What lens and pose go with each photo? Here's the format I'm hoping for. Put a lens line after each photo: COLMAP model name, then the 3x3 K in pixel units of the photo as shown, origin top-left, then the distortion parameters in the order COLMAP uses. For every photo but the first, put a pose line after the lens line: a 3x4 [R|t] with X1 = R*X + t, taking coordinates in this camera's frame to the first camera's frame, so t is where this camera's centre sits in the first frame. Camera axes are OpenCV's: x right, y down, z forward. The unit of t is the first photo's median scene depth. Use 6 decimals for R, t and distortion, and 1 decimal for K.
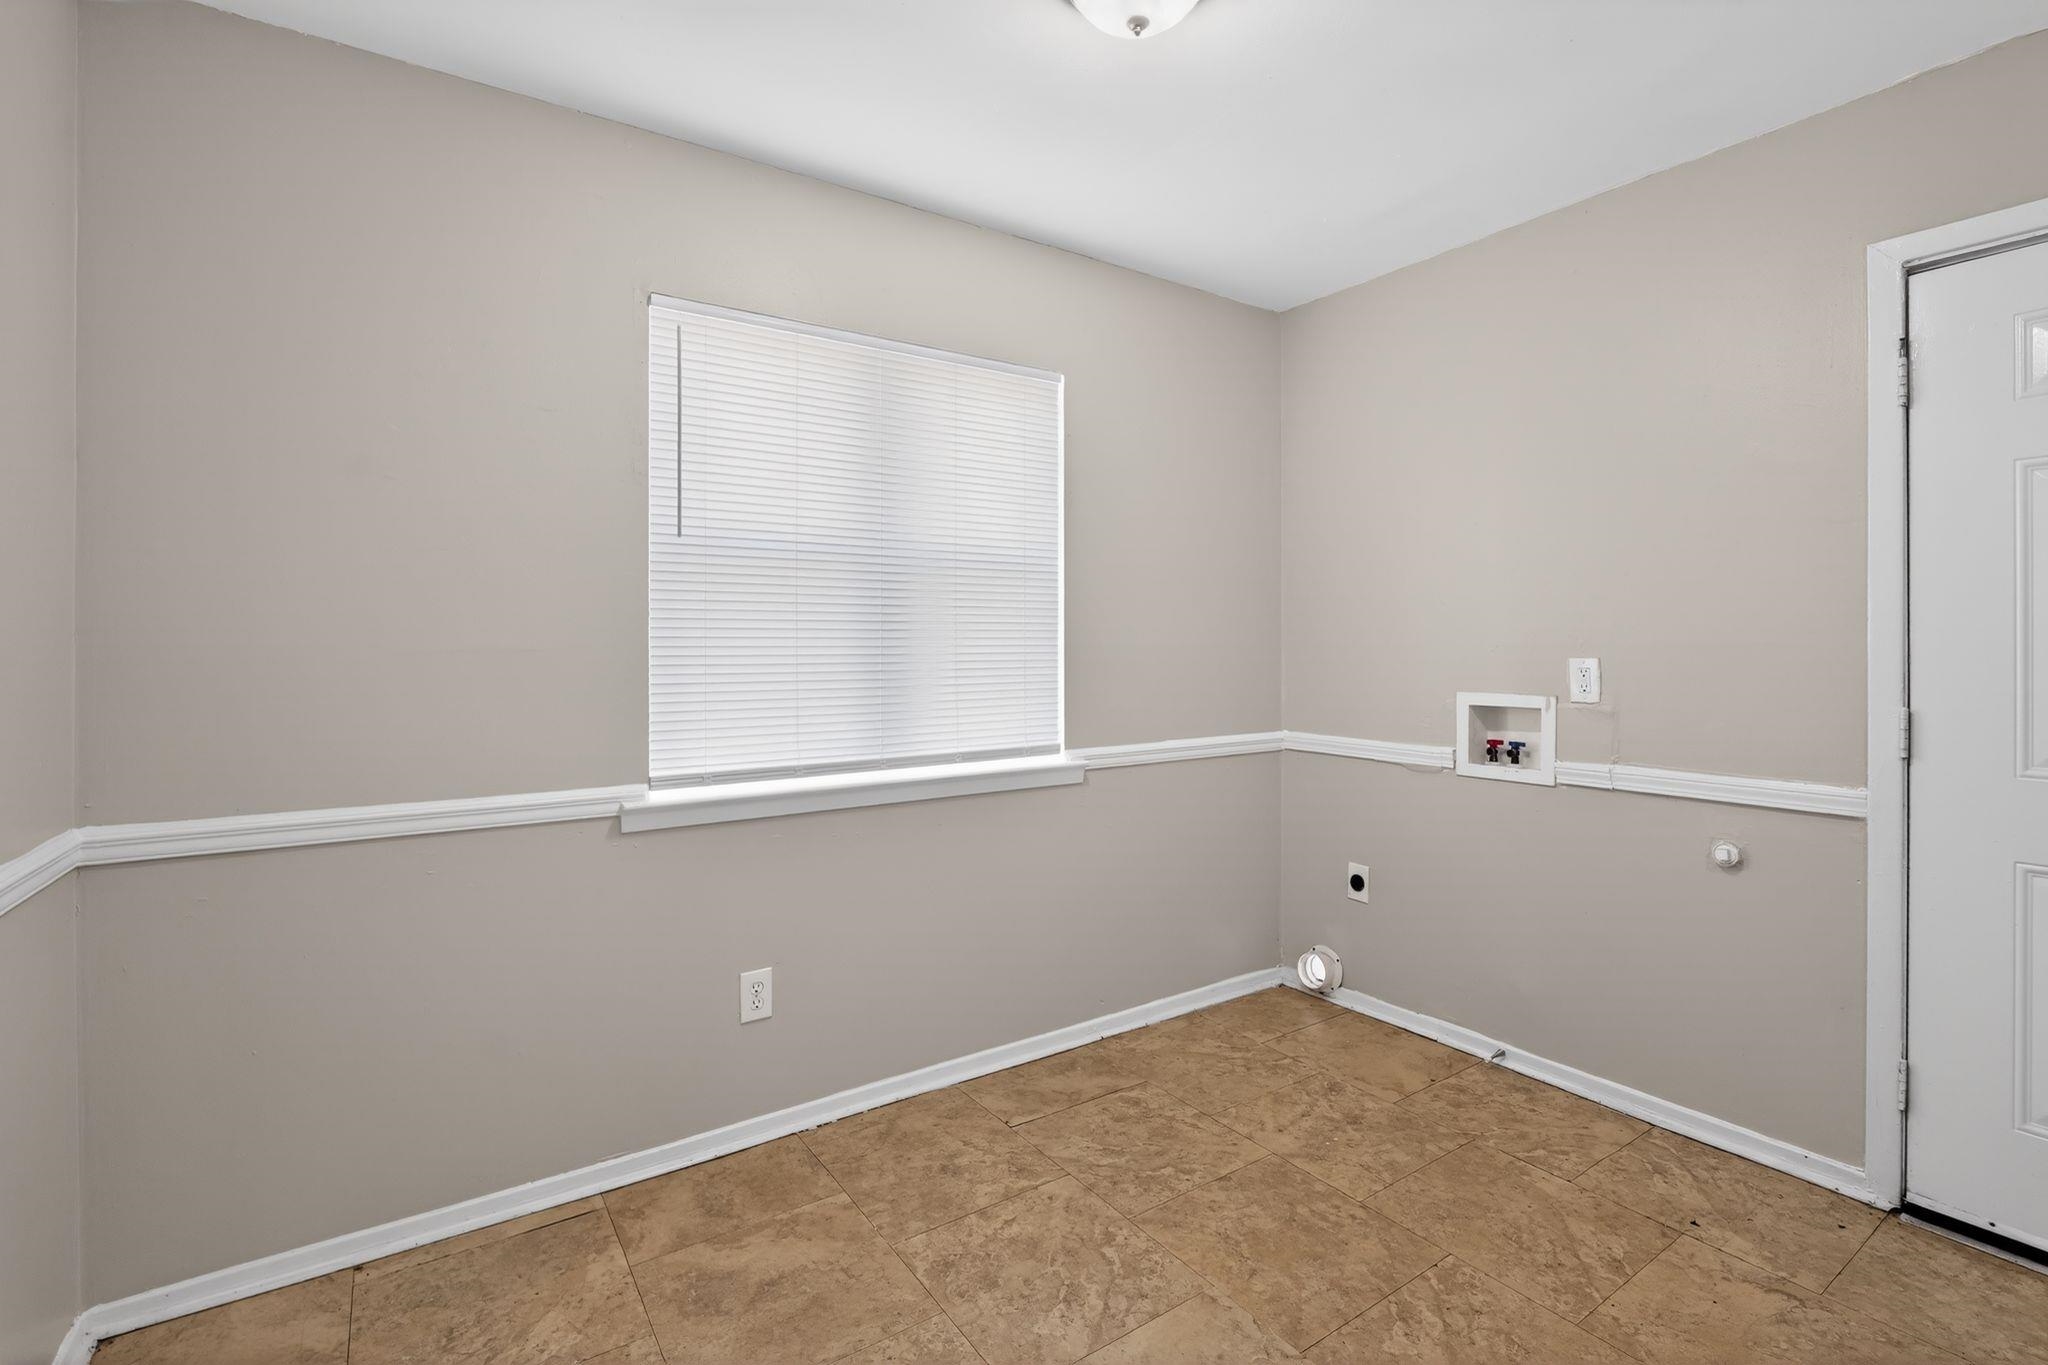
lens RADIAL K [[929.5, 0, 1033.0], [0, 929.5, 647.6], [0, 0, 1]] dist [-0.016671, 0.002087]
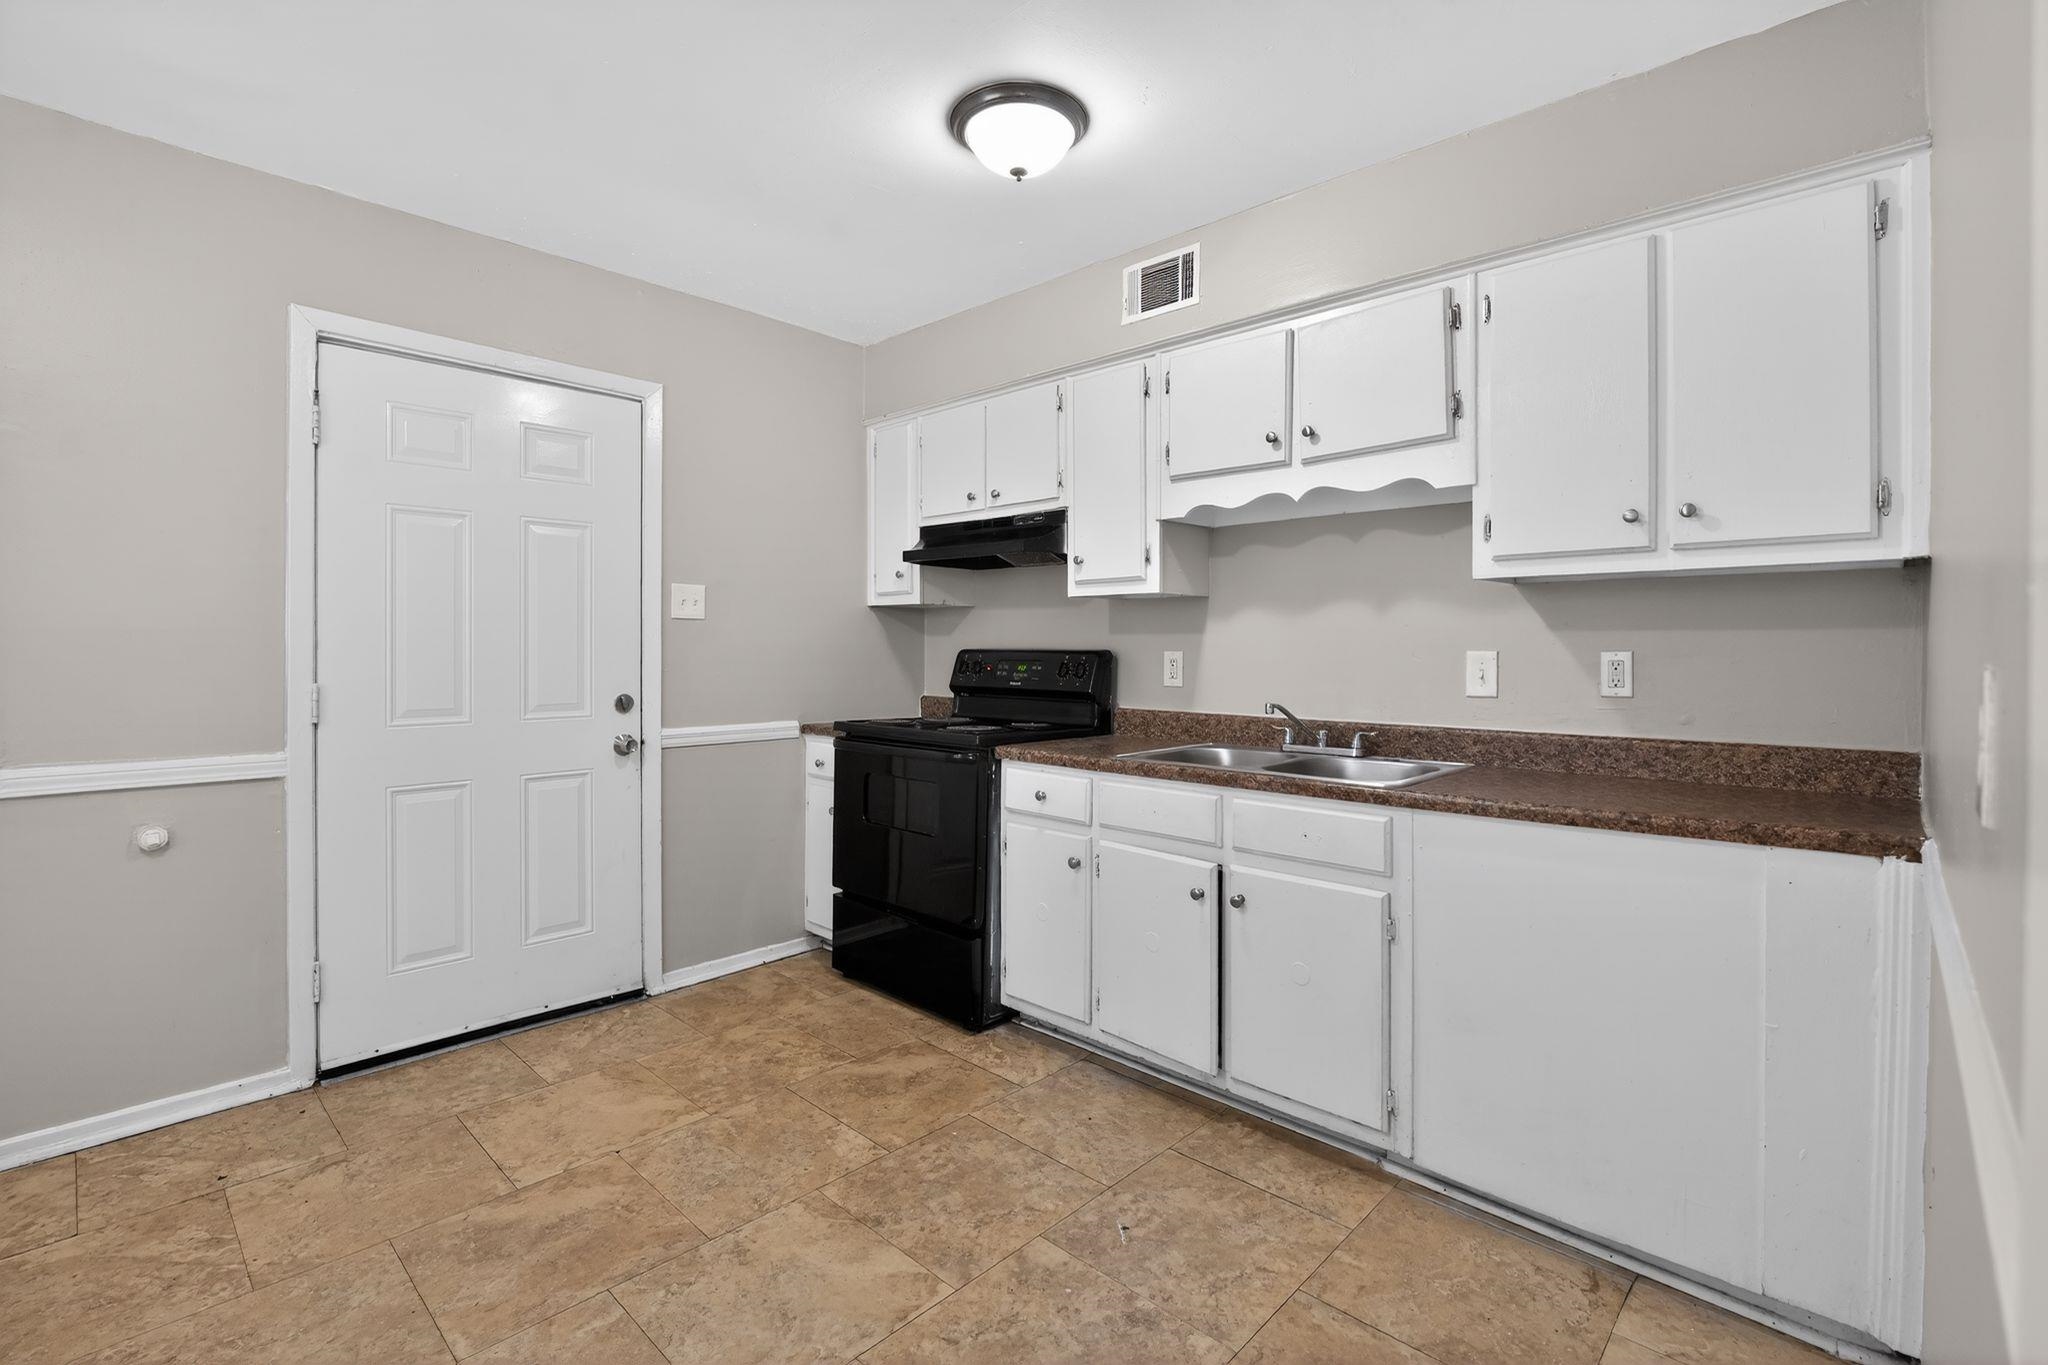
lens RADIAL K [[929.5, 0, 1015.7], [0, 929.5, 646.0], [0, 0, 1]] dist [-0.016671, 0.002087]
pose [[-0.216164, 0.005230, 0.976343, -0.477605], [-0.002284, 0.999980, -0.005862, 0.019158], [-0.976354, -0.003497, -0.216147, 0.318269]]
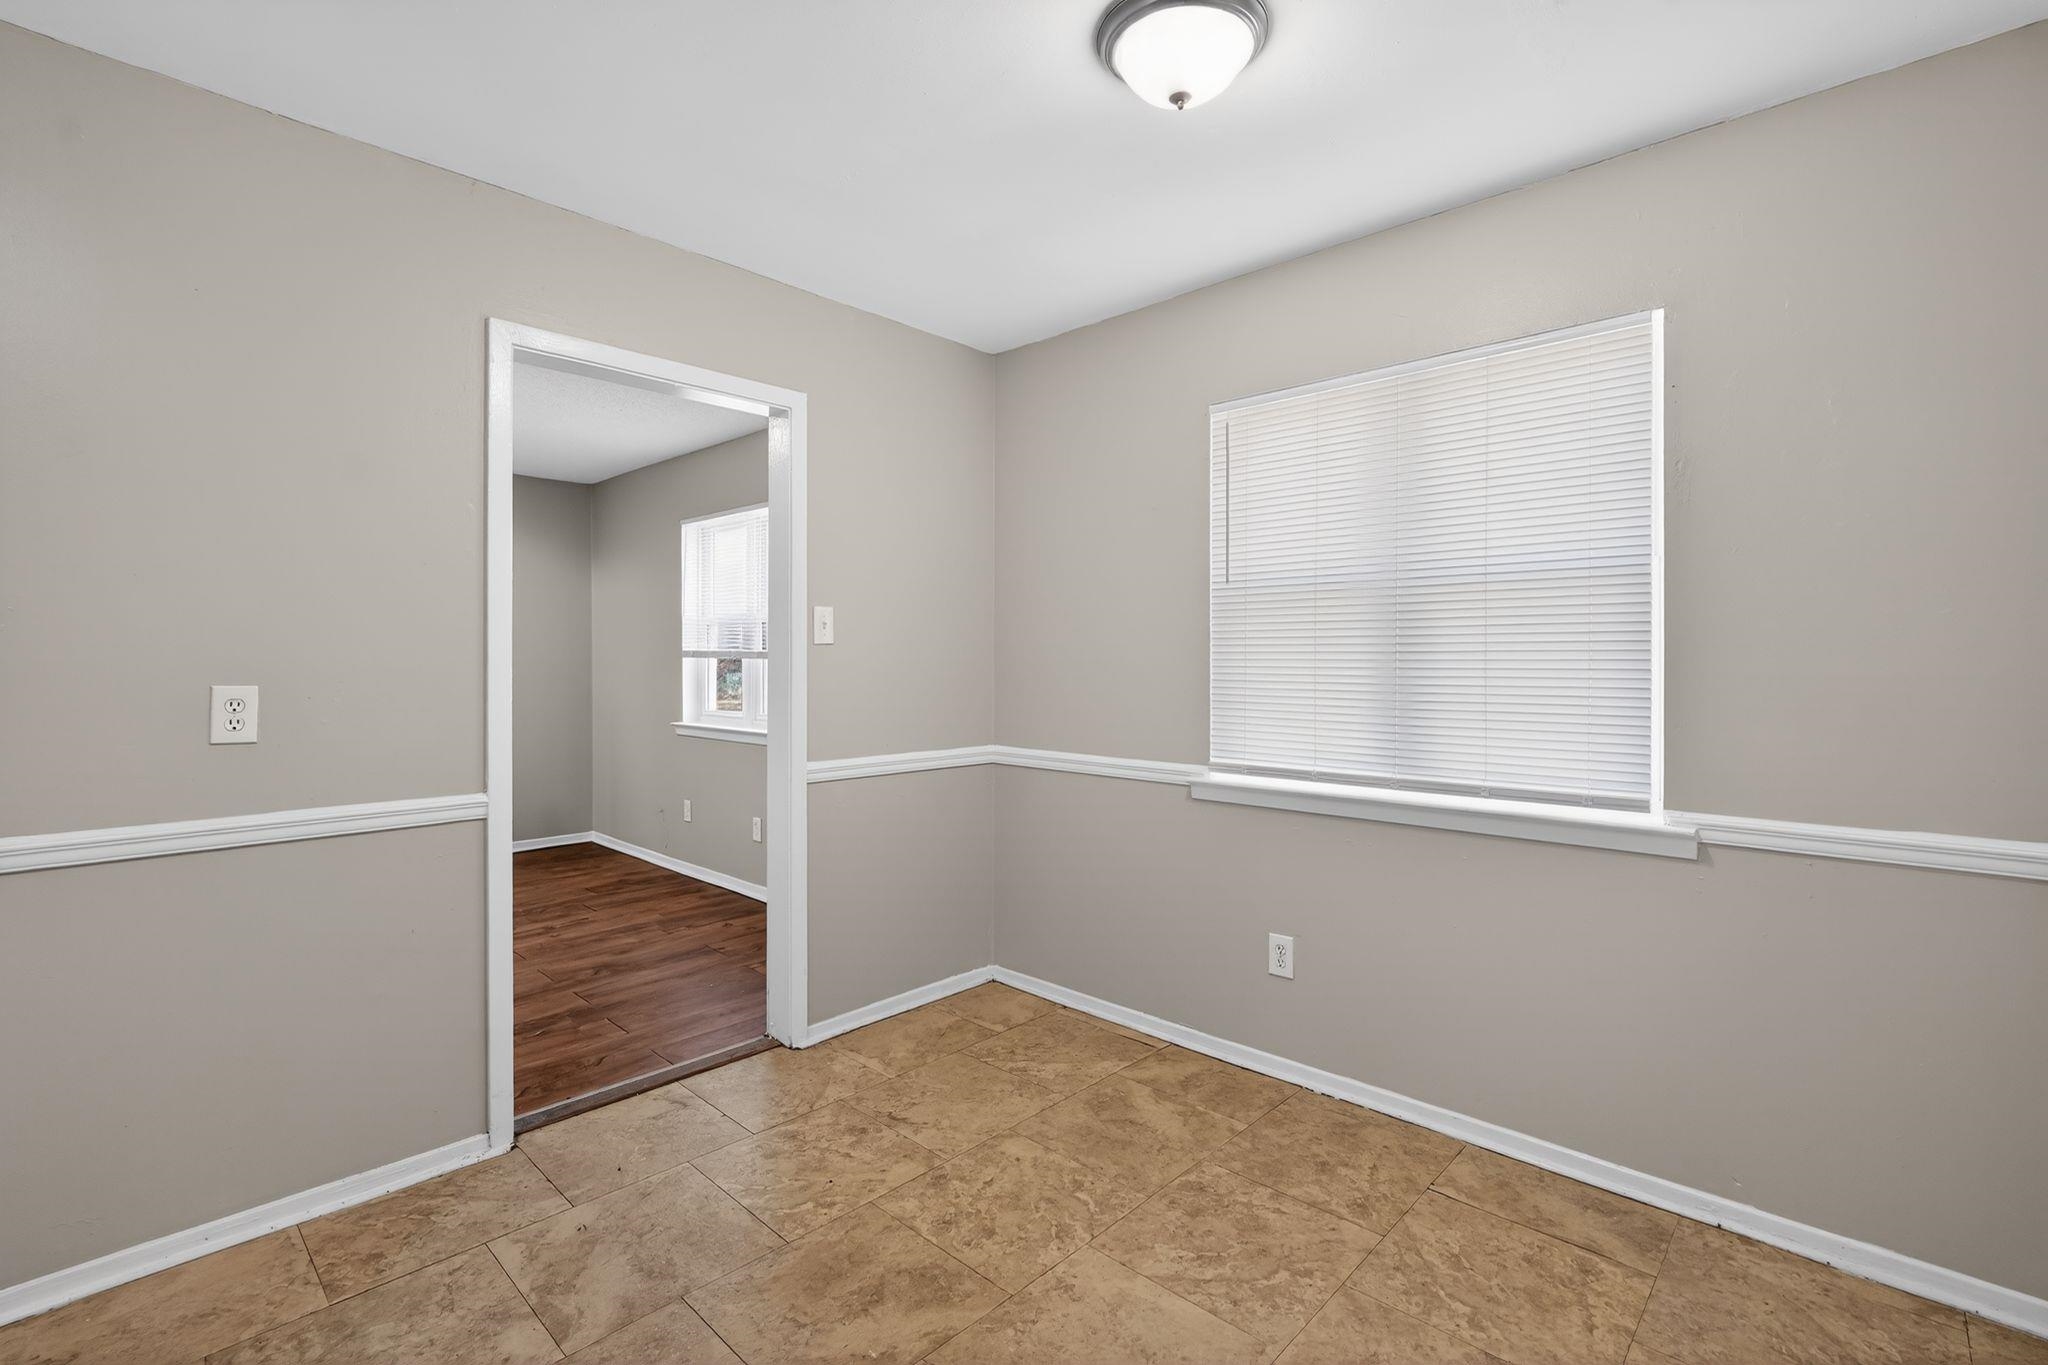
lens RADIAL K [[929.5, 0, 1017.3], [0, 929.5, 667.3], [0, 0, 1]] dist [-0.016671, 0.002087]
pose [[0.205542, 0.013595, -0.978554, 0.910803], [-0.005675, 0.999903, 0.012700, -0.015740], [0.978632, 0.002943, 0.205599, 0.467728]]
